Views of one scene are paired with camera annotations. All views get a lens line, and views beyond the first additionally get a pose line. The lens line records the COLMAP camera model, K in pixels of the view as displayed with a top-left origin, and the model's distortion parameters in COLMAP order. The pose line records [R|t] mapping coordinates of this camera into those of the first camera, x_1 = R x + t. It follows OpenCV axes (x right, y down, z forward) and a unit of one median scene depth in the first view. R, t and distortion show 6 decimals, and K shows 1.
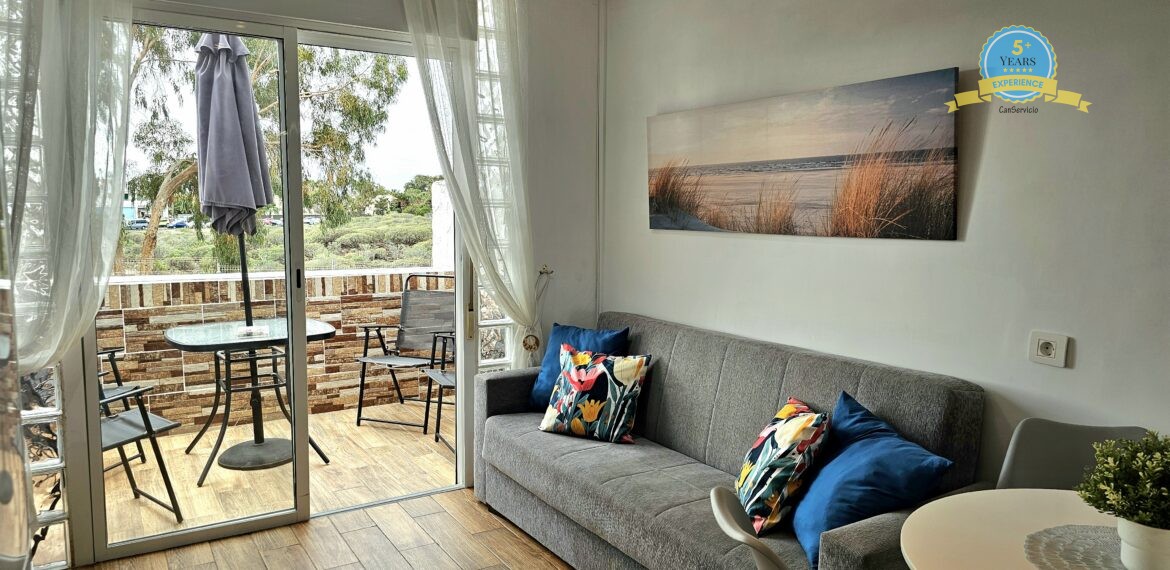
lens RADIAL K [[732.6, 0, 571.4], [0, 732.6, 294.5], [0, 0, 1]] dist [0.044739, -0.016541]
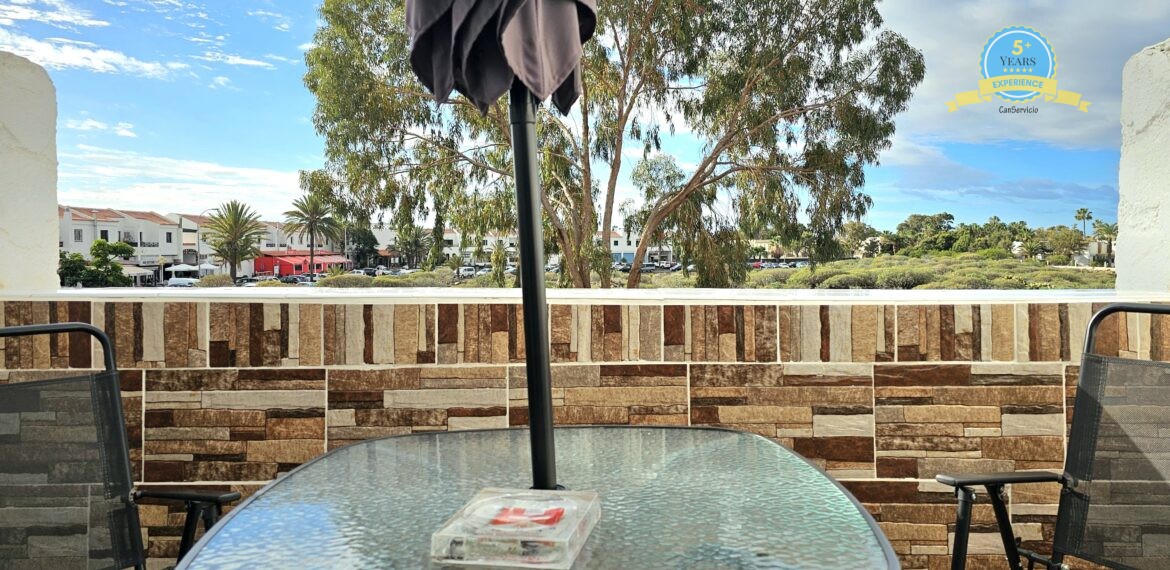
lens RADIAL K [[732.6, 0, 626.8], [0, 732.6, 288.4], [0, 0, 1]] dist [0.044739, -0.016541]
pose [[0.843414, 0.015668, -0.537036, -0.255023], [-0.054389, 0.996930, -0.056332, -0.007607], [0.534505, 0.076720, 0.841676, 0.728965]]
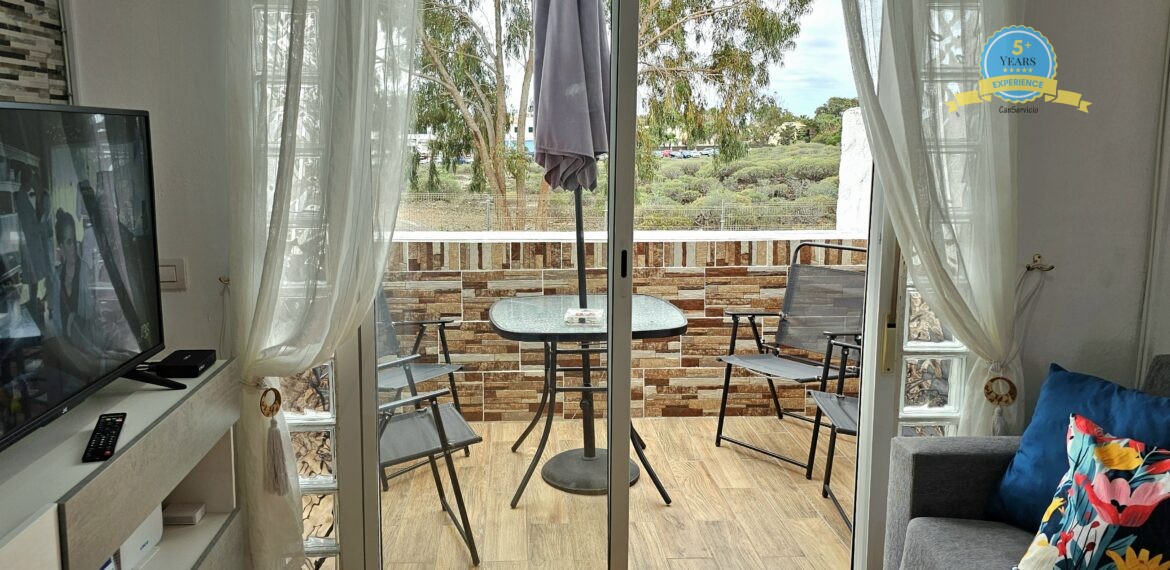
lens RADIAL K [[810.0, 0, 565.6], [0, 810.0, 258.5], [0, 0, 1]] dist [0.056811, -0.047585]
pose [[0.869883, 0.064948, -0.488963, -0.036712], [-0.049253, 0.997776, 0.044910, -0.041112], [0.490792, -0.014983, 0.871148, 0.229590]]
